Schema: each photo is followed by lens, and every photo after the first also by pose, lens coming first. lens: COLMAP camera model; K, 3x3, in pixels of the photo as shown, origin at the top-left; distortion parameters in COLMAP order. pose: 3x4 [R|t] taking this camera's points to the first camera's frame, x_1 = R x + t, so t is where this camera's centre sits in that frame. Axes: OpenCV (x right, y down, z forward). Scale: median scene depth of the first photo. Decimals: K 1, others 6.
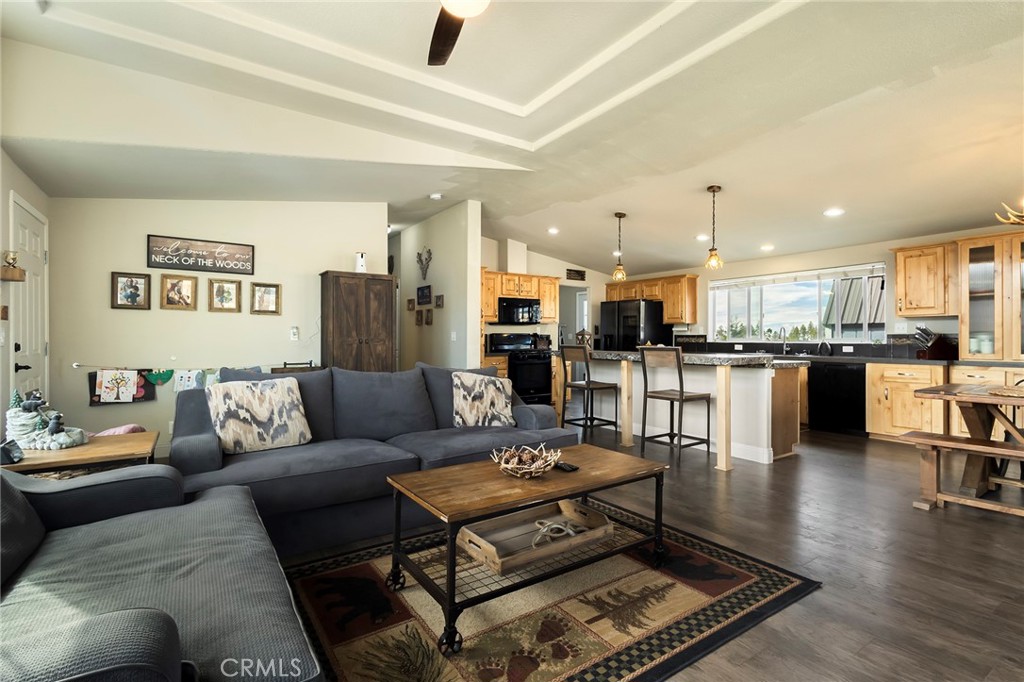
lens RADIAL K [[481.9, 0, 513.9], [0, 481.9, 338.5], [0, 0, 1]] dist [0.008312, -0.000832]
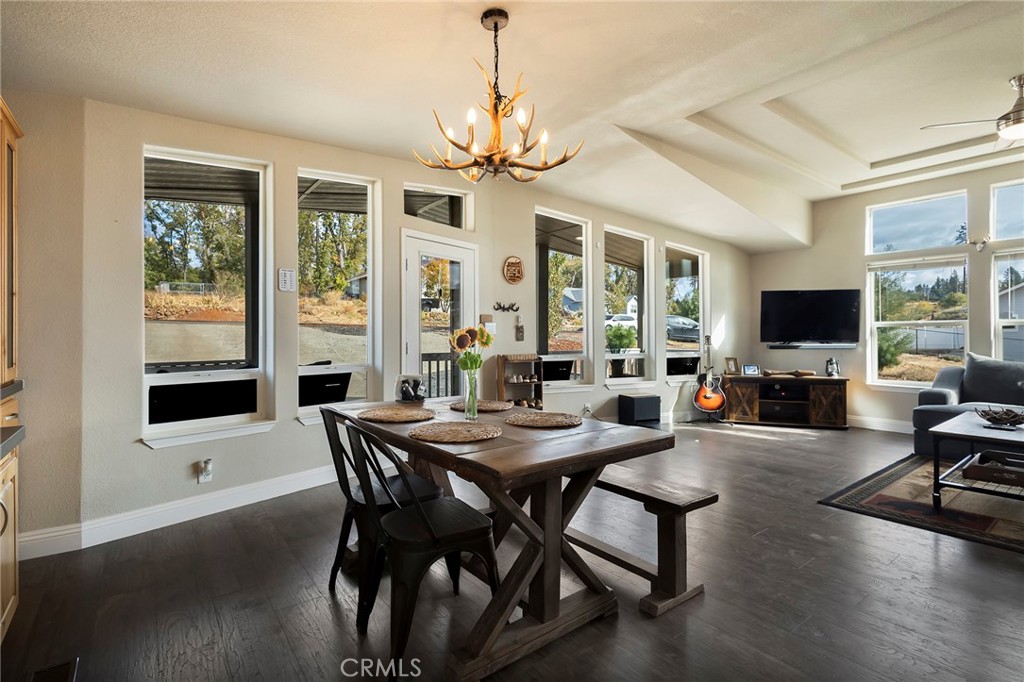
lens RADIAL K [[481.9, 0, 513.9], [0, 481.9, 338.5], [0, 0, 1]] dist [0.008312, -0.000832]
pose [[-0.997922, 0.003428, -0.064341, 0.711740], [0.003271, 0.999991, 0.002545, 0.000638], [0.064349, 0.002330, -0.997925, 1.037659]]
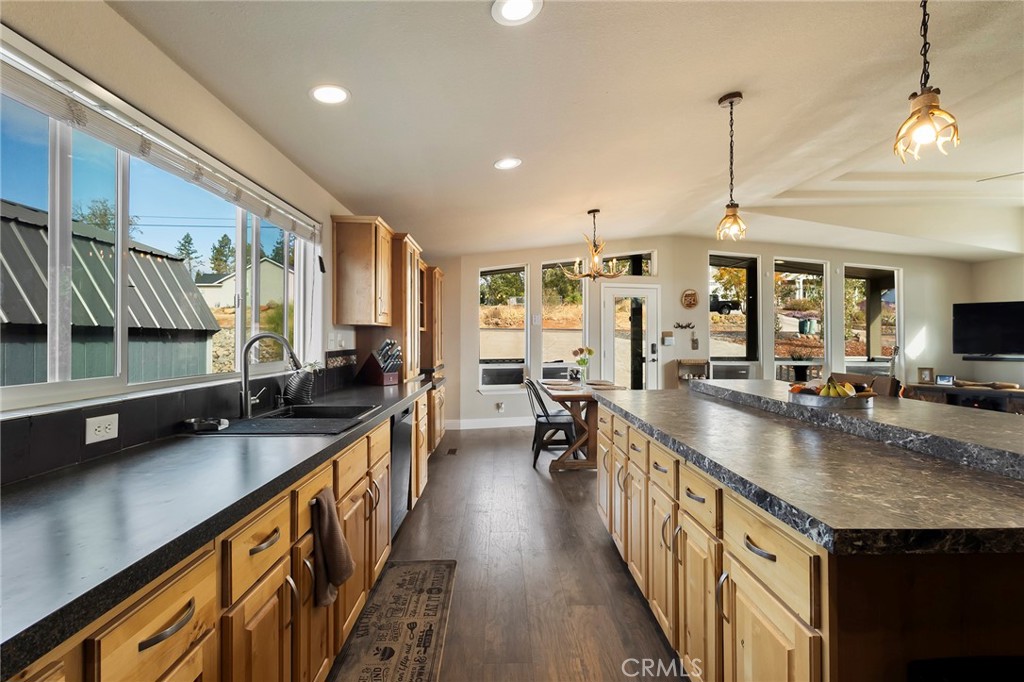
lens RADIAL K [[487.0, 0, 514.5], [0, 487.0, 341.9], [0, 0, 1]] dist [0.011510, -0.001106]
pose [[-0.845050, 0.000228, 0.534687, 0.302813], [0.003460, 0.999981, 0.005042, -0.024879], [-0.534675, 0.006111, -0.845035, 1.536155]]
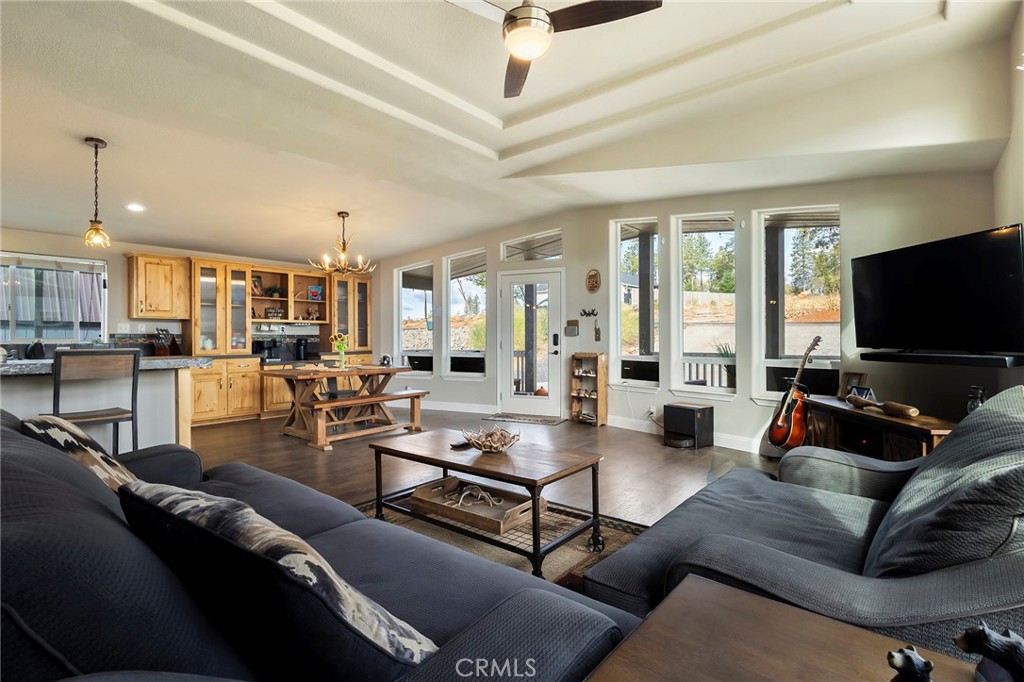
lens RADIAL K [[493.1, 0, 506.5], [0, 493.1, 344.6], [0, 0, 1]] dist [0.015144, -0.001452]
pose [[-0.283604, -0.012057, 0.958866, -0.502439], [0.000857, 0.999917, 0.012826, 0.000924], [-0.958941, 0.004459, -0.283570, 0.567411]]
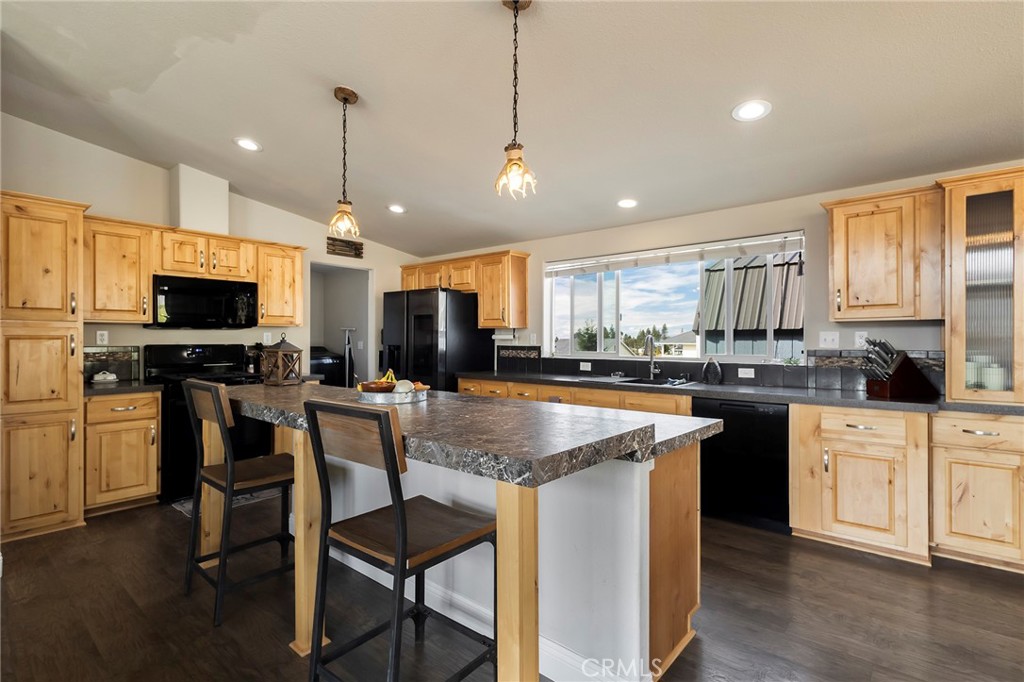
lens RADIAL K [[488.4, 0, 517.7], [0, 488.4, 341.2], [0, 0, 1]] dist [0.005150, -0.000429]
pose [[0.961287, -0.000401, 0.275550, 0.286768], [0.000021, 0.999999, 0.001383, -0.022916], [-0.275550, -0.001323, 0.961286, 0.575212]]
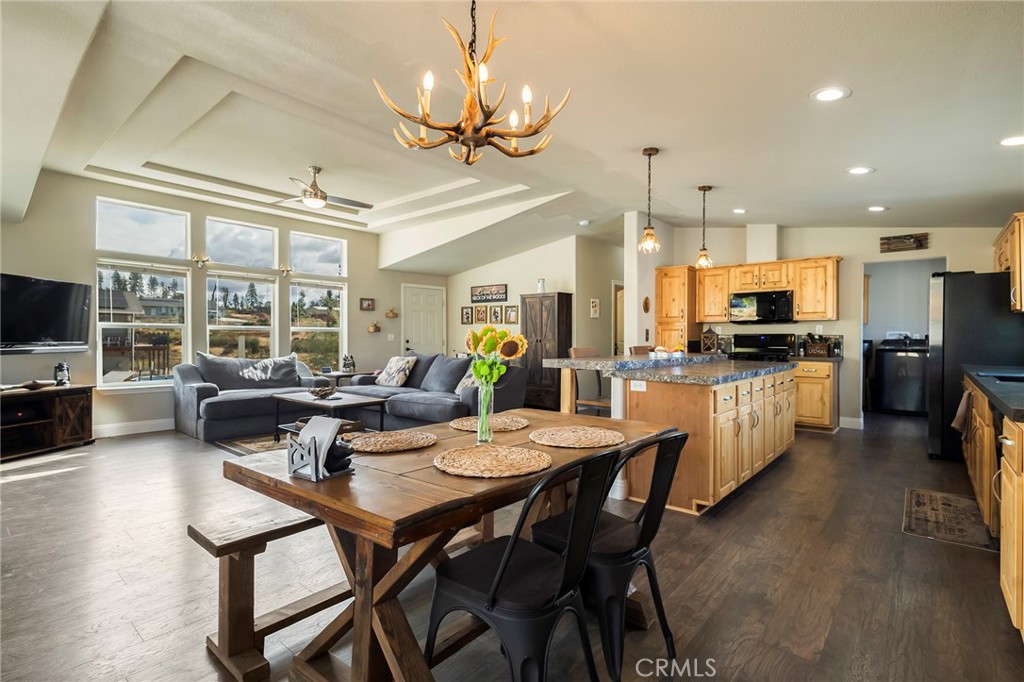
lens RADIAL K [[484.6, 0, 509.2], [0, 484.6, 340.1], [0, 0, 1]] dist [0.013303, -0.000151]
pose [[0.264932, 0.005664, -0.964251, 1.064758], [-0.004535, 0.999979, 0.004628, -0.002532], [0.964257, 0.003147, 0.264952, 0.531385]]
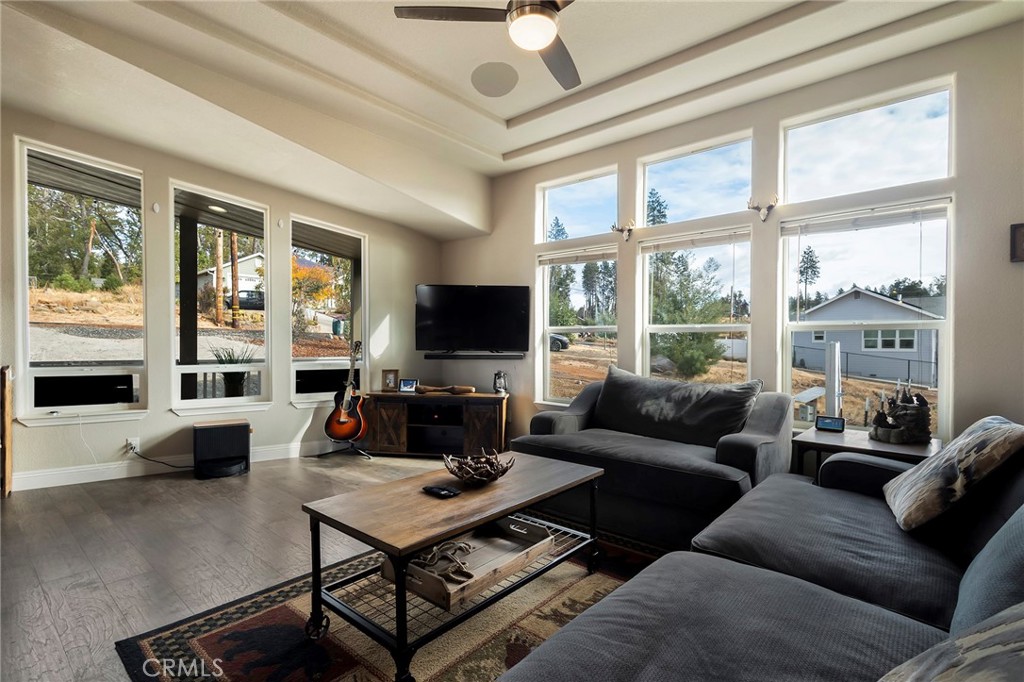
lens RADIAL K [[482.0, 0, 515.4], [0, 482.0, 349.2], [0, 0, 1]] dist [0.001635, 0.000116]
pose [[-0.964254, -0.003333, -0.264960, 0.090439], [-0.006242, 0.999929, 0.010137, 0.001927], [0.264907, 0.011428, -0.964206, 0.836659]]
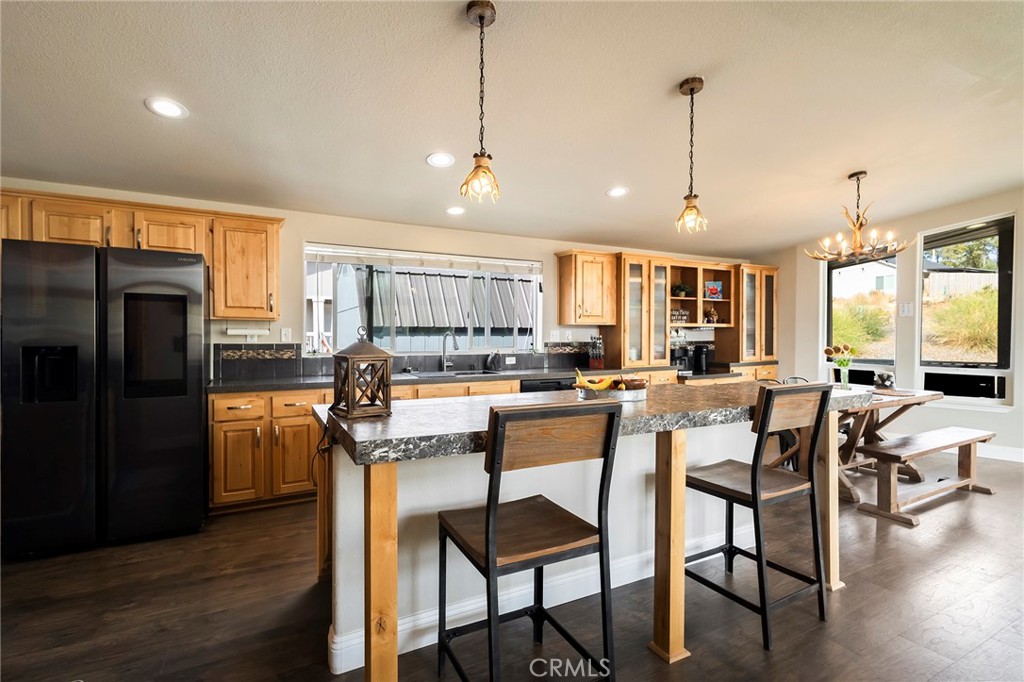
lens RADIAL K [[481.9, 0, 513.9], [0, 481.9, 338.5], [0, 0, 1]] dist [0.008312, -0.000832]
pose [[0.102536, -0.006520, 0.994708, -0.147125], [0.001230, 0.999979, 0.006427, -0.024588], [-0.994729, 0.000565, 0.102541, 1.080043]]
